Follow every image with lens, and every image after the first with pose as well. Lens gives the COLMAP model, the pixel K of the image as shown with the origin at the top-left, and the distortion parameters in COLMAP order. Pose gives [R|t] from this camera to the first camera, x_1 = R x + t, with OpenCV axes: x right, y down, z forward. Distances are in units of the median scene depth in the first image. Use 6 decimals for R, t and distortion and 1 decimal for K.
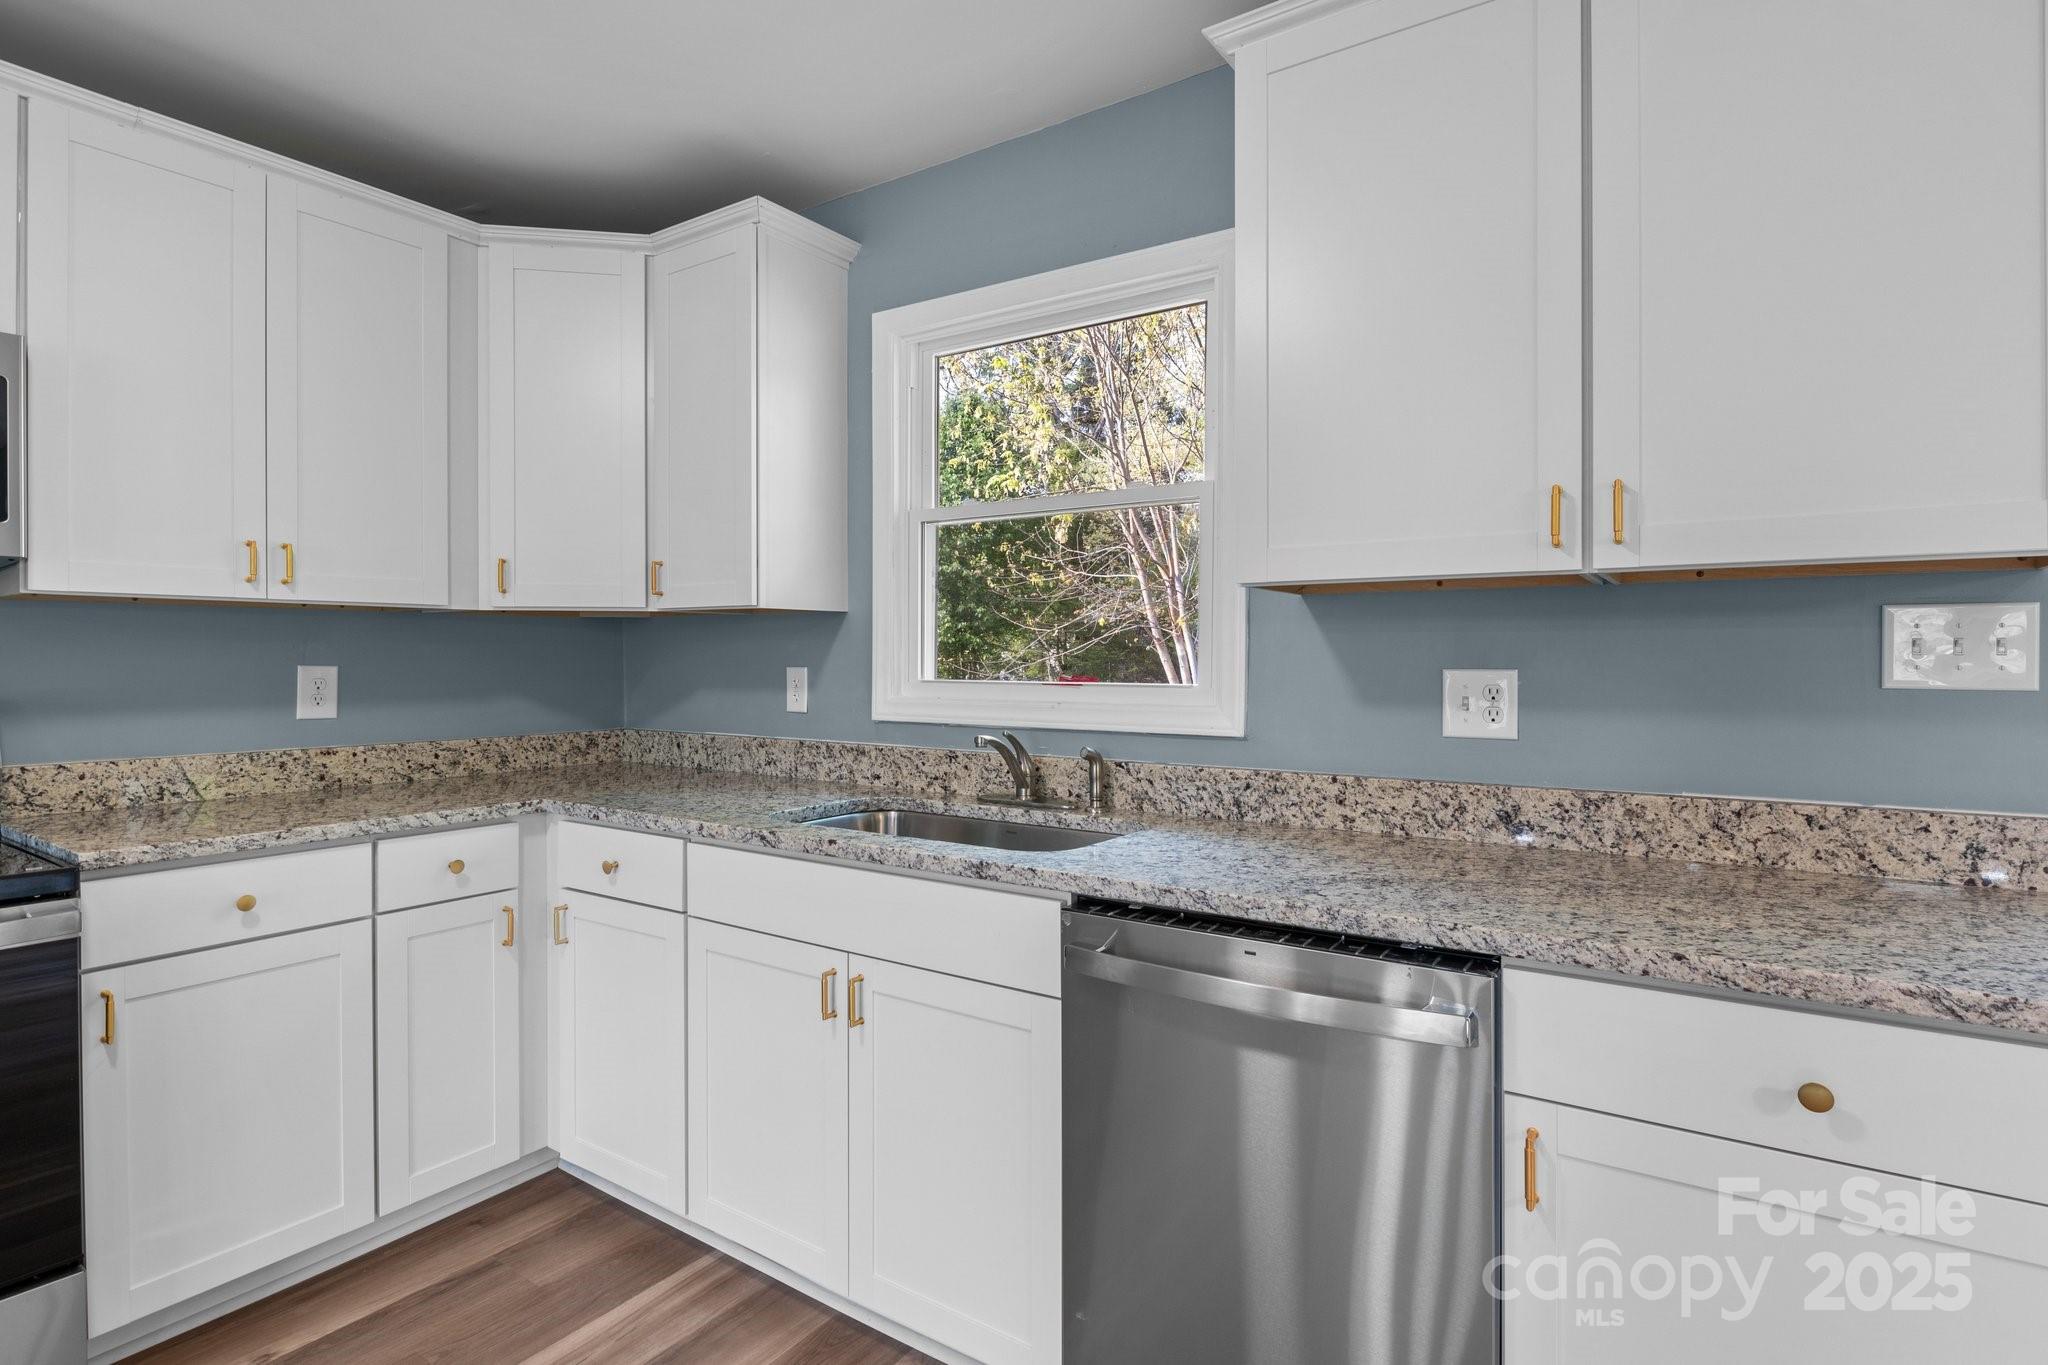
lens RADIAL K [[1026.1, 0, 1029.3], [0, 1026.1, 656.7], [0, 0, 1]] dist [-0.008677, 0.000735]
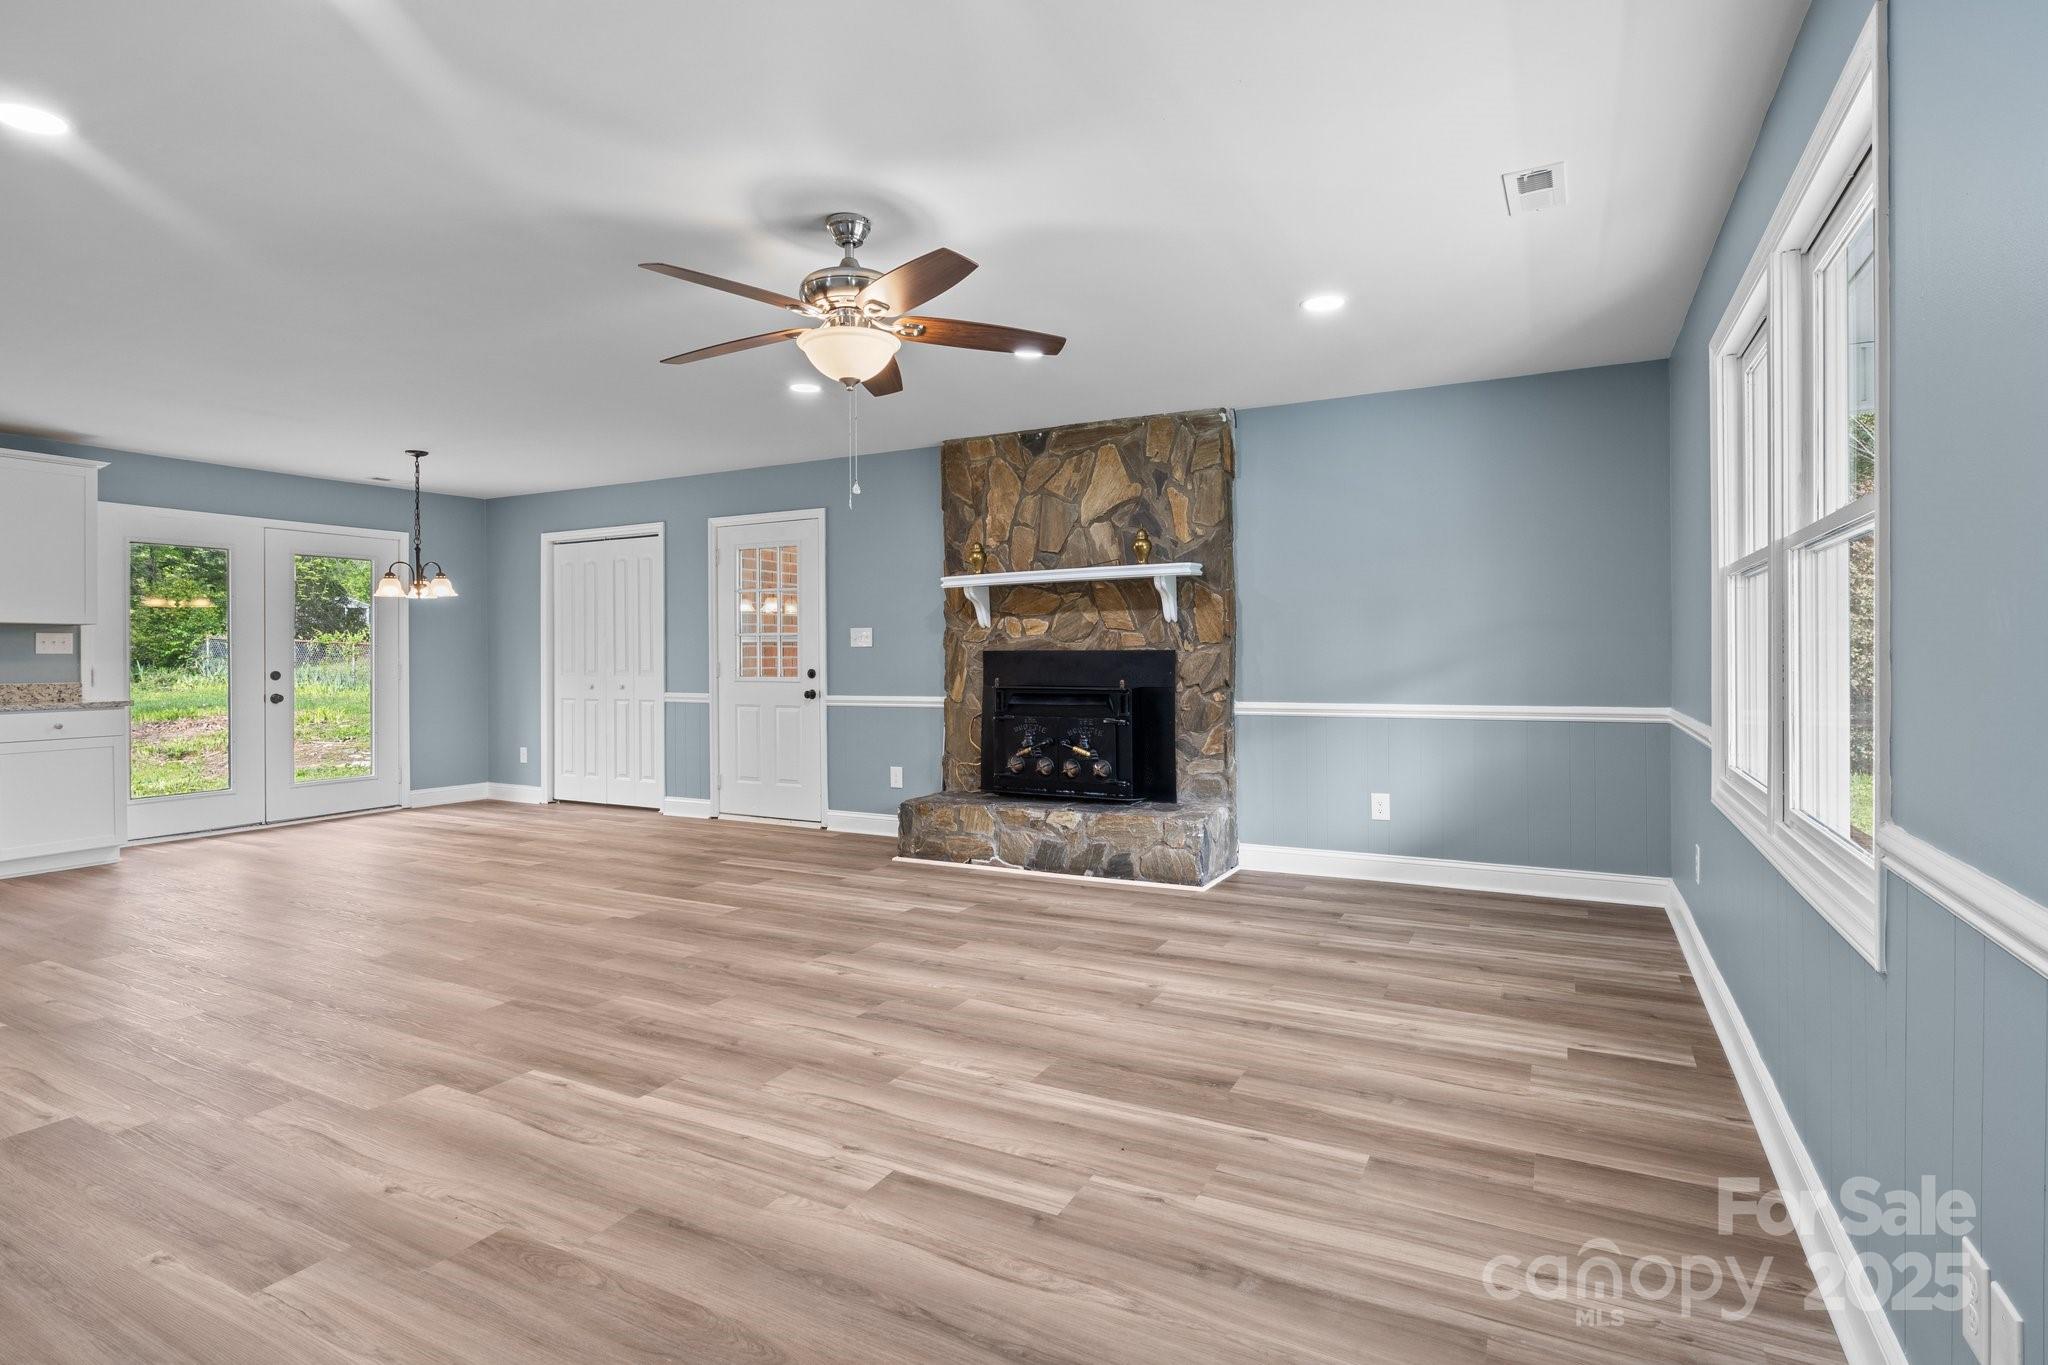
lens RADIAL K [[1026.1, 0, 1029.3], [0, 1026.1, 656.7], [0, 0, 1]] dist [-0.008677, 0.000735]
pose [[-0.117325, 0.000640, 0.993093, -2.601513], [0.006963, 0.999976, 0.000178, 0.050920], [-0.993069, 0.006936, -0.117326, -1.736930]]
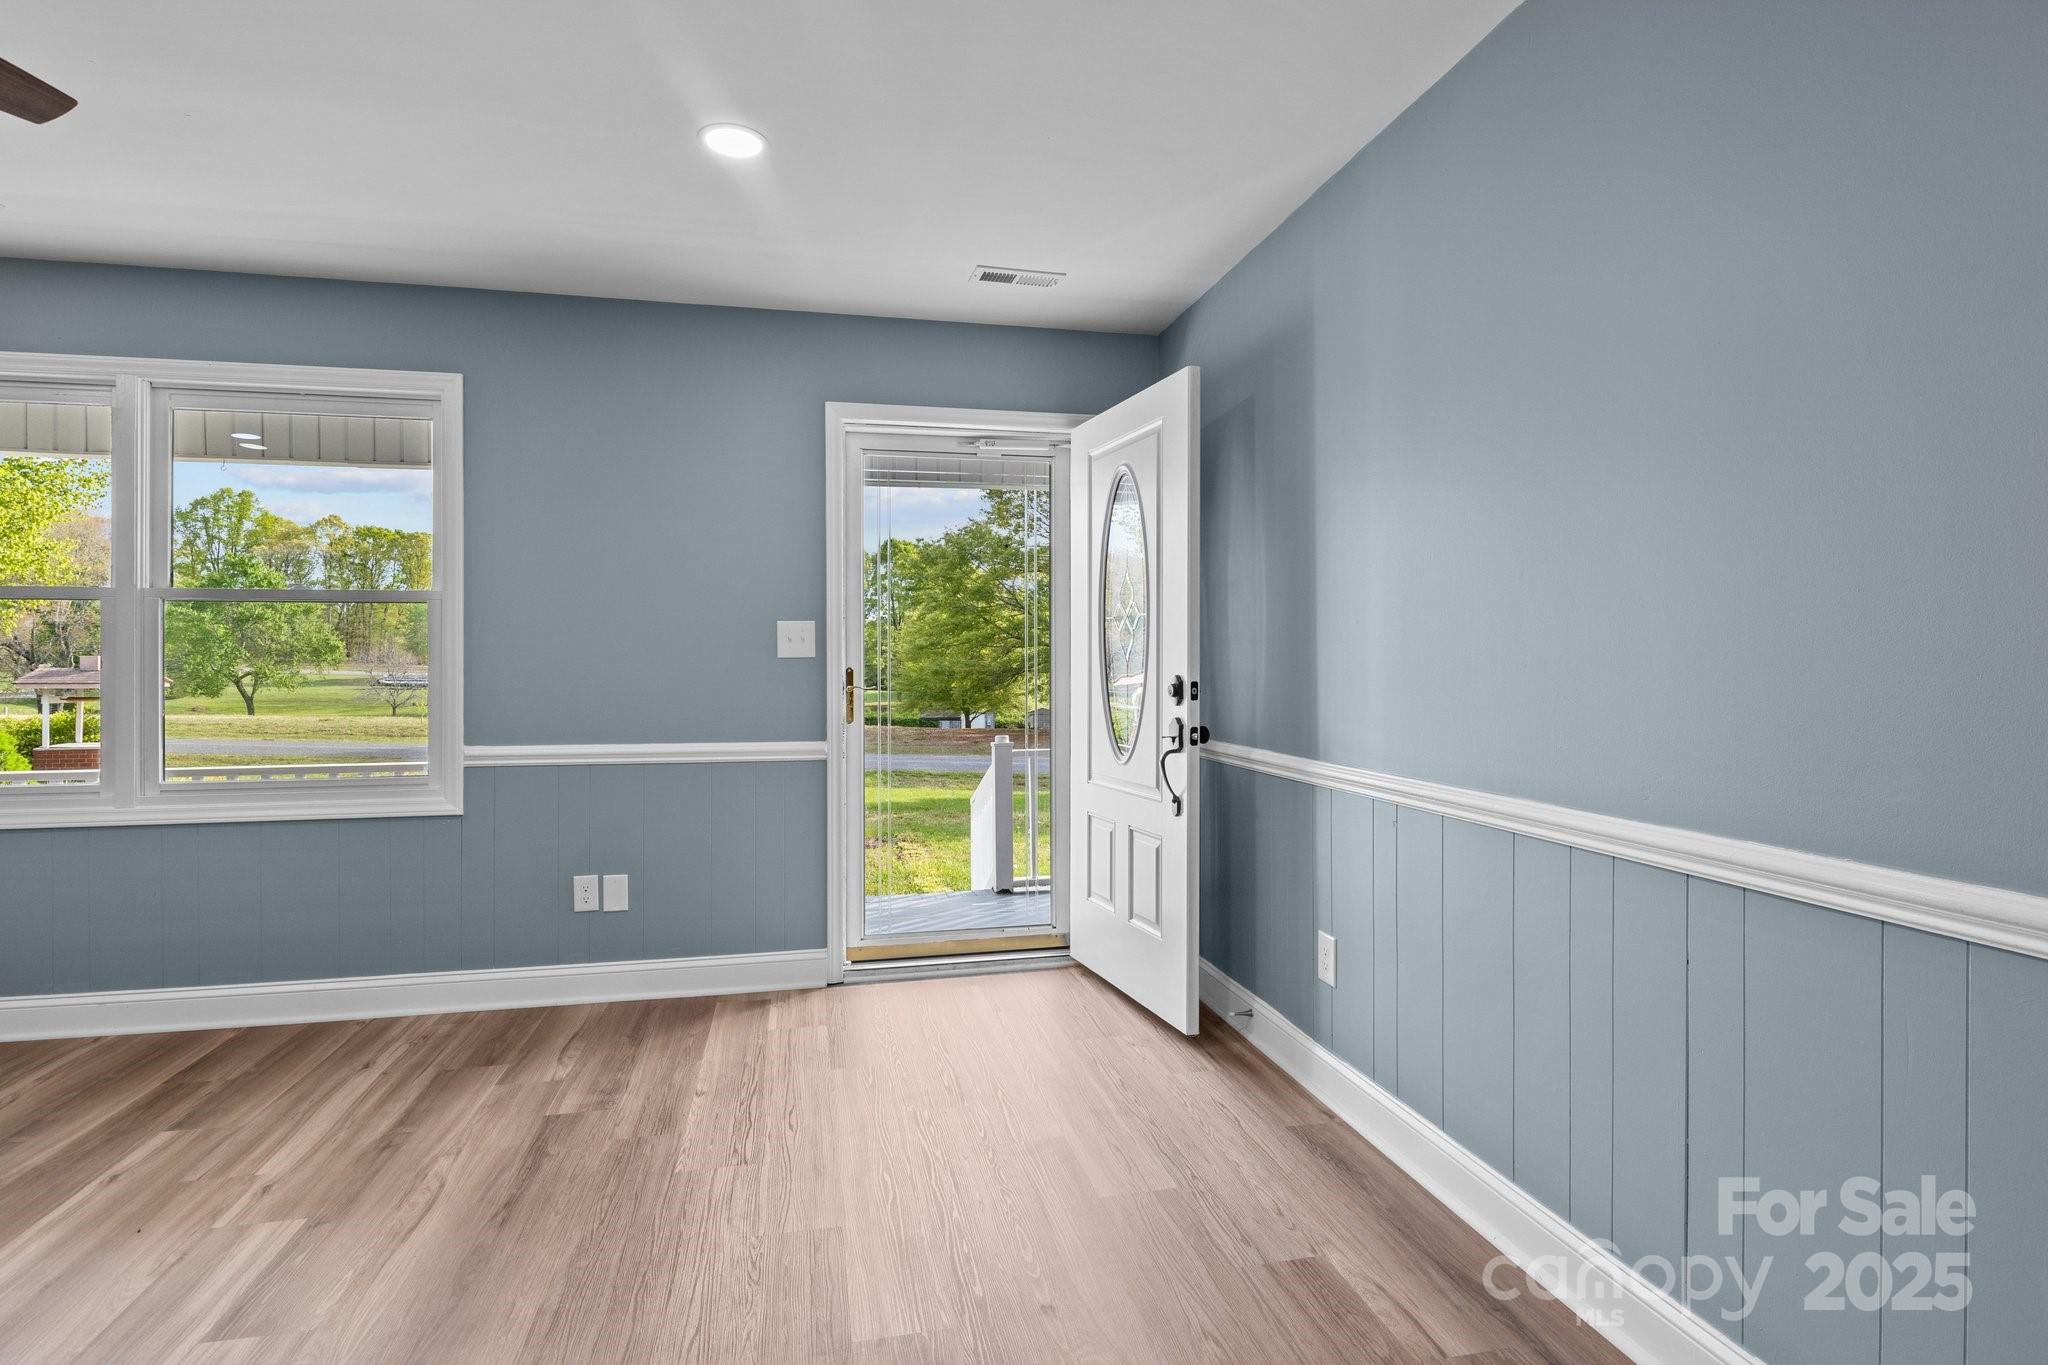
lens RADIAL K [[1016.1, 0, 1025.1], [0, 1016.1, 663.0], [0, 0, 1]] dist [-0.004201, -0.000885]
pose [[-0.683215, 0.002928, -0.730211, -1.315077], [0.003823, 0.999993, 0.000433, 0.042341], [0.730207, -0.002496, -0.683221, -0.616771]]
